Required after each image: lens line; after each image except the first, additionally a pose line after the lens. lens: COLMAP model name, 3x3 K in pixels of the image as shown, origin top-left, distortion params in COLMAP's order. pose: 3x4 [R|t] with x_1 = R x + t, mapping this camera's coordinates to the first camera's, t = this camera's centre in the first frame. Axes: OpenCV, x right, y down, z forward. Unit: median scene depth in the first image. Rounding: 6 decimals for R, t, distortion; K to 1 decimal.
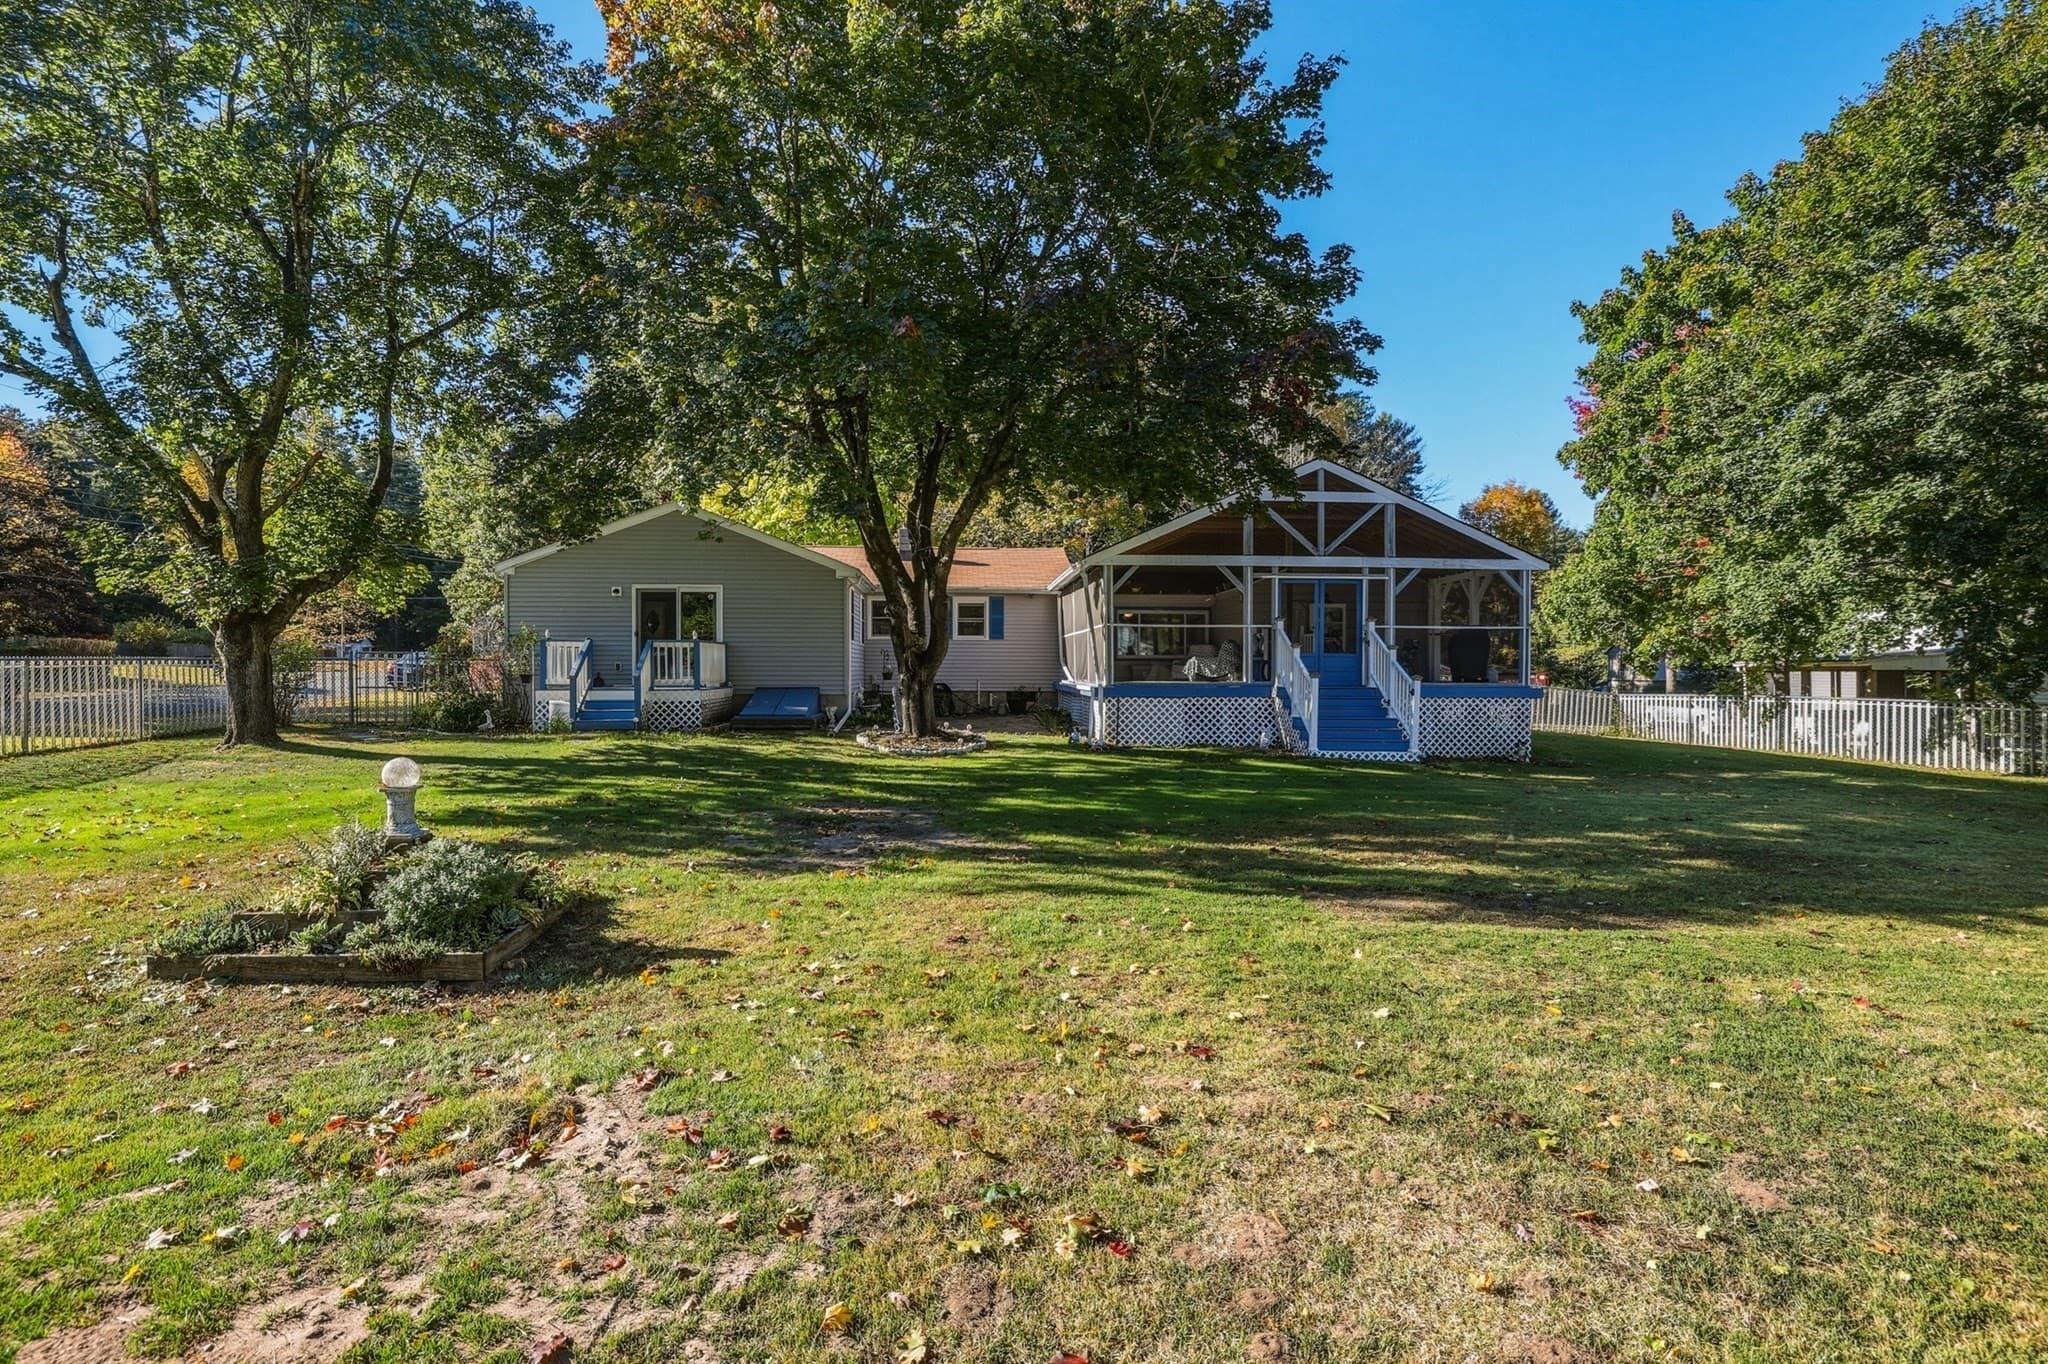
lens RADIAL K [[1135.6, 0, 1024.0], [0, 1135.6, 682.0], [0, 0, 1]] dist [-0.000524, -0.000054]
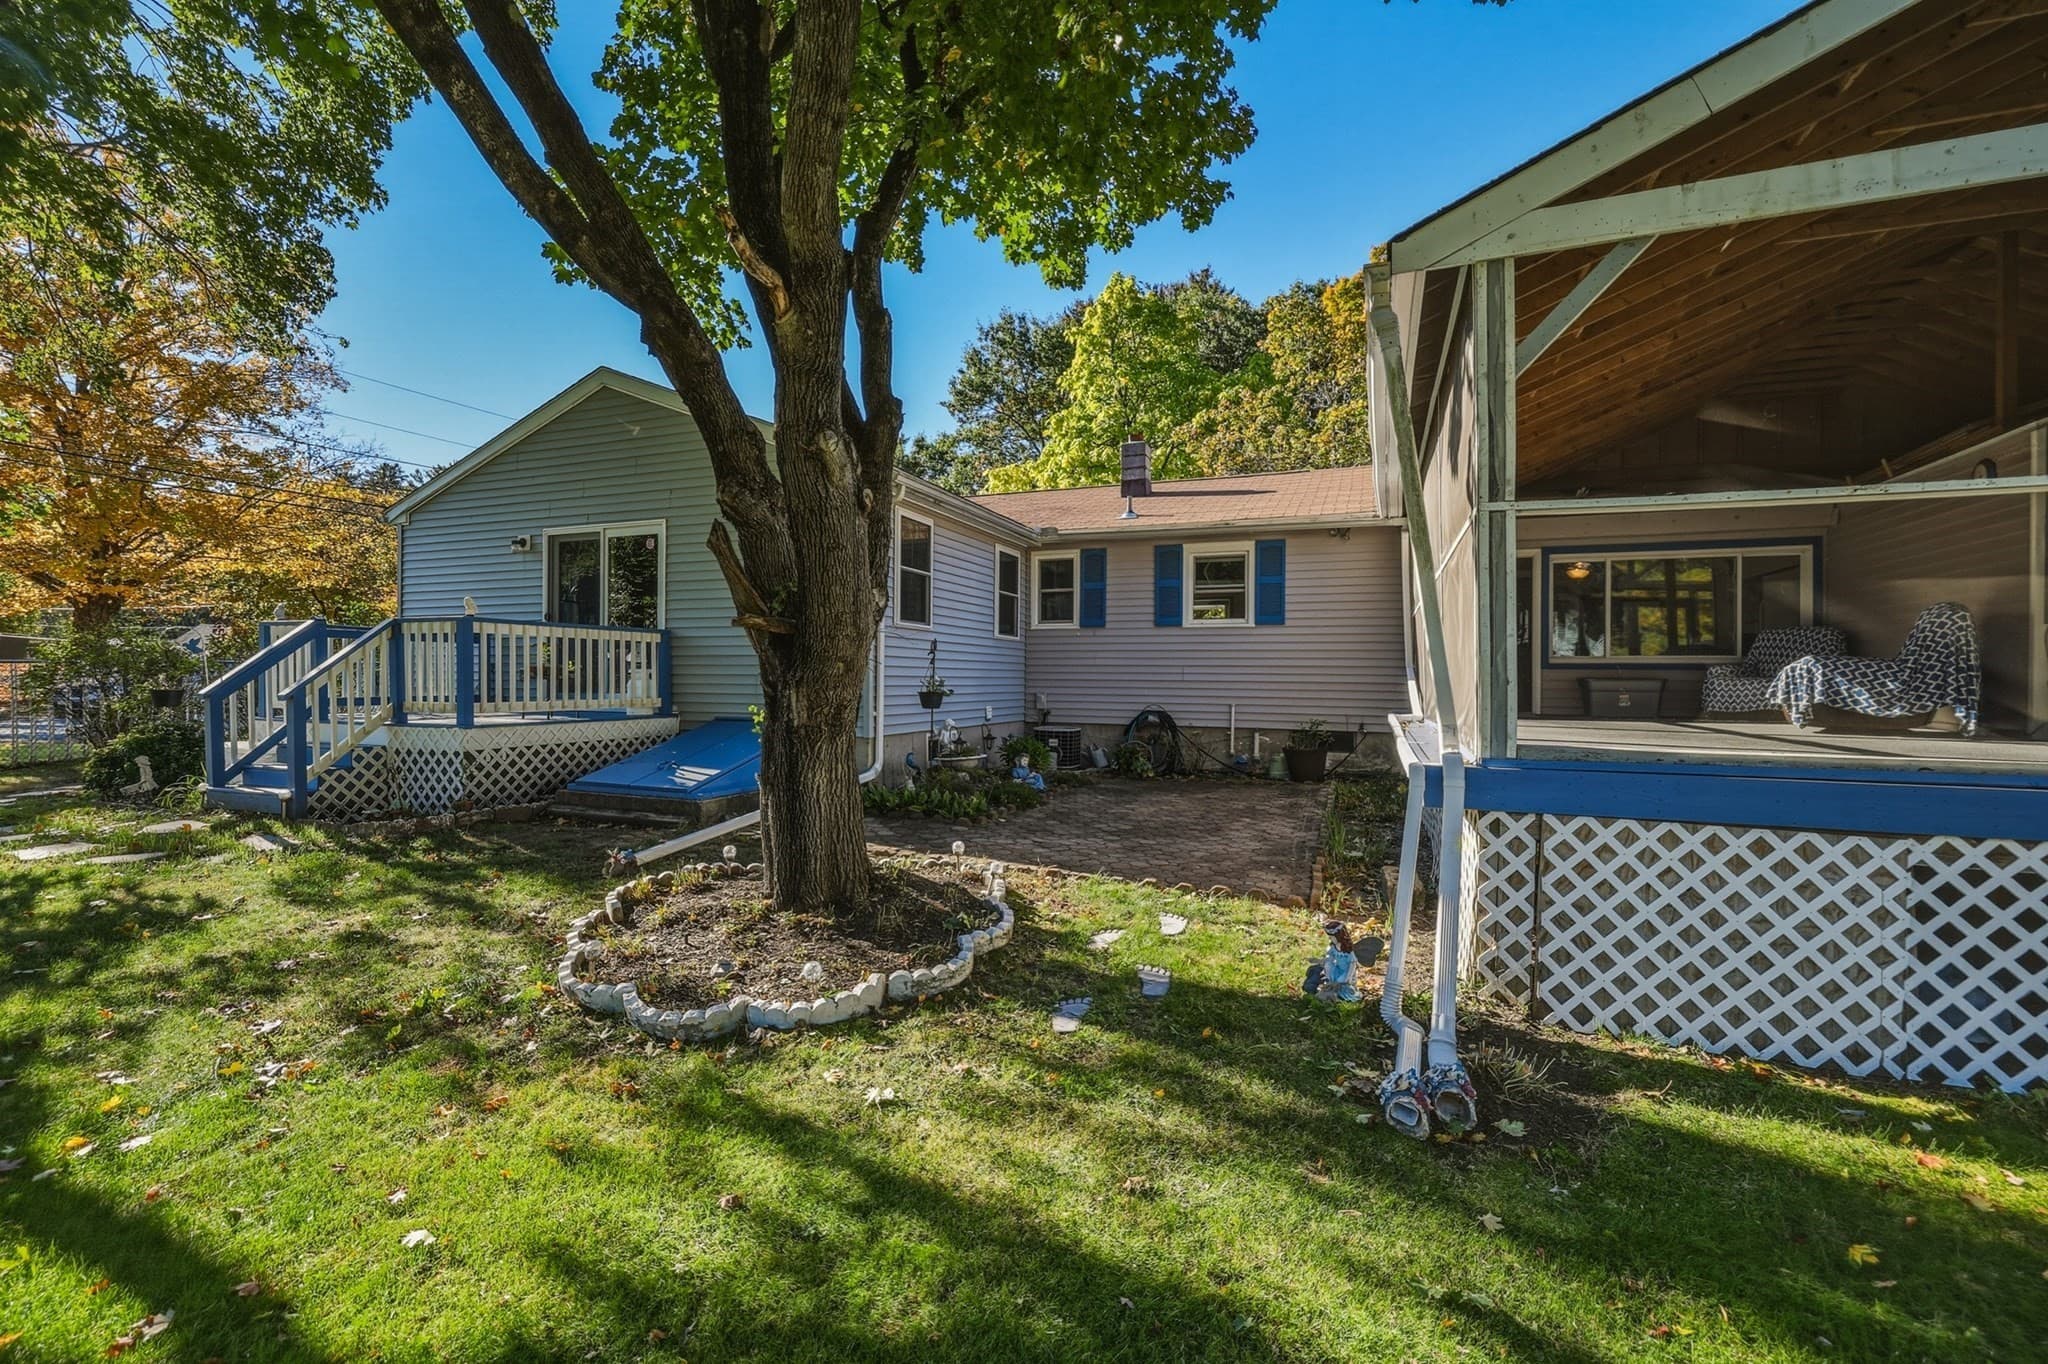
lens RADIAL K [[896.1, 0, 1024.0], [0, 896.1, 682.0], [0, 0, 1]] dist [-0.000809, -0.000093]
pose [[0.897521, 0.007789, -0.440903, 0.062311], [-0.011695, 0.999913, -0.006141, -0.010199], [0.440817, 0.010668, 0.897534, 0.706852]]
